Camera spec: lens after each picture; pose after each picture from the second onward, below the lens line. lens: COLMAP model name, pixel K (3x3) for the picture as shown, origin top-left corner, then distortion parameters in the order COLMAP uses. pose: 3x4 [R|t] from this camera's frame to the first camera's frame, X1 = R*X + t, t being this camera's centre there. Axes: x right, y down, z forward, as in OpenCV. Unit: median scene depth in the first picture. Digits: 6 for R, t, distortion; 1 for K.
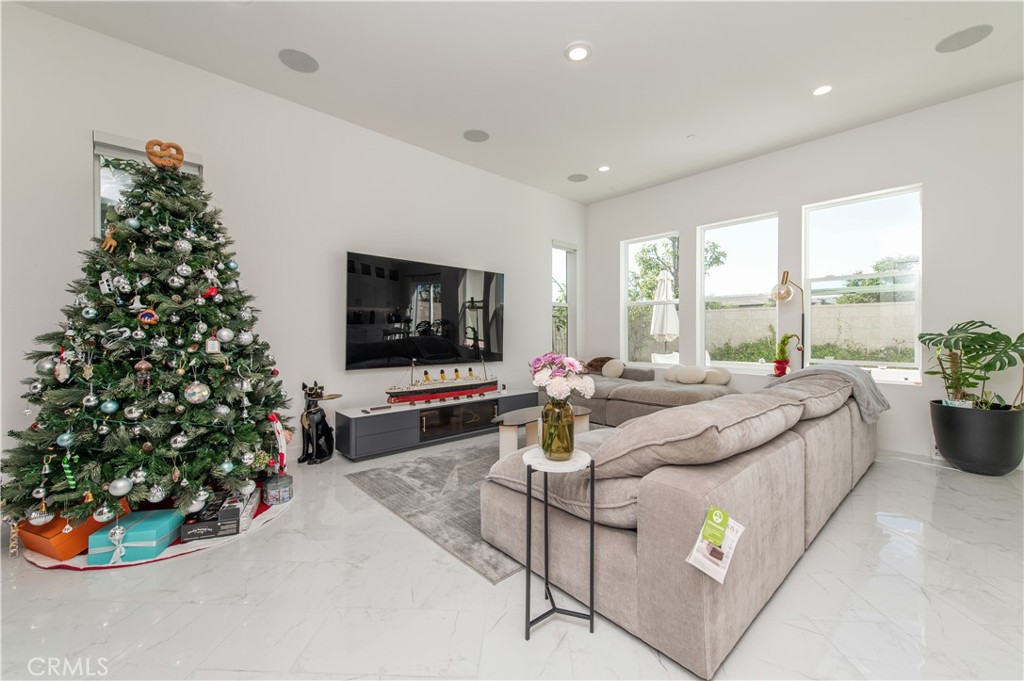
lens RADIAL K [[401.0, 0, 510.7], [0, 401.0, 335.6], [0, 0, 1]] dist [0.011986, -0.003481]
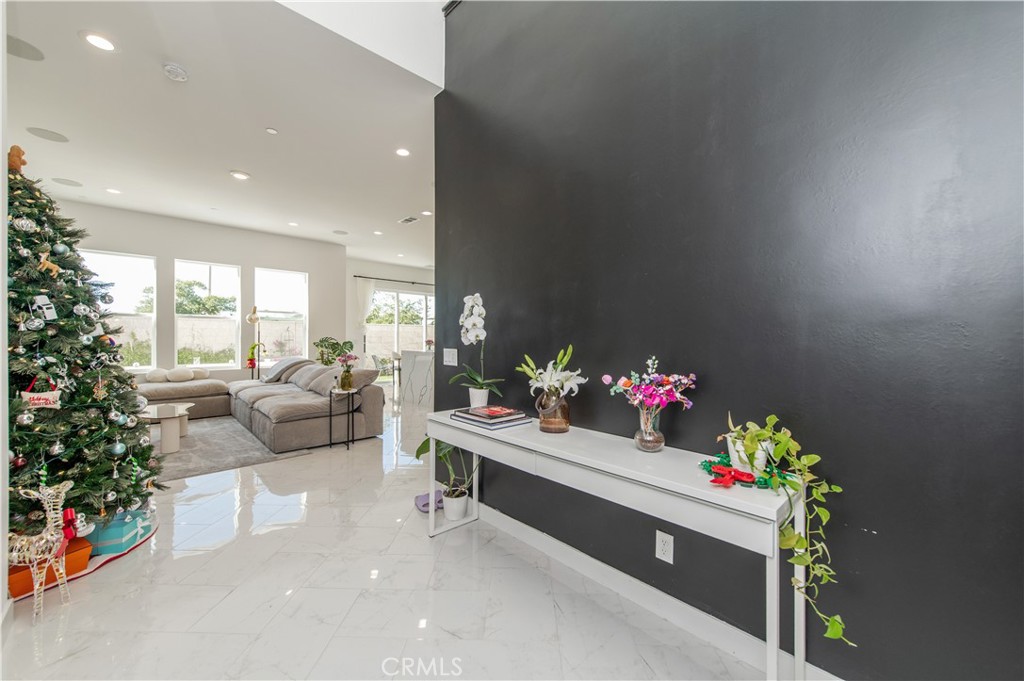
lens RADIAL K [[401.0, 0, 515.7], [0, 401.0, 340.4], [0, 0, 1]] dist [0.011986, -0.003481]
pose [[-0.033967, -0.010400, 0.999369, -1.342403], [-0.000483, 0.999946, 0.010389, -0.042544], [-0.999423, -0.000129, -0.033970, -0.056559]]
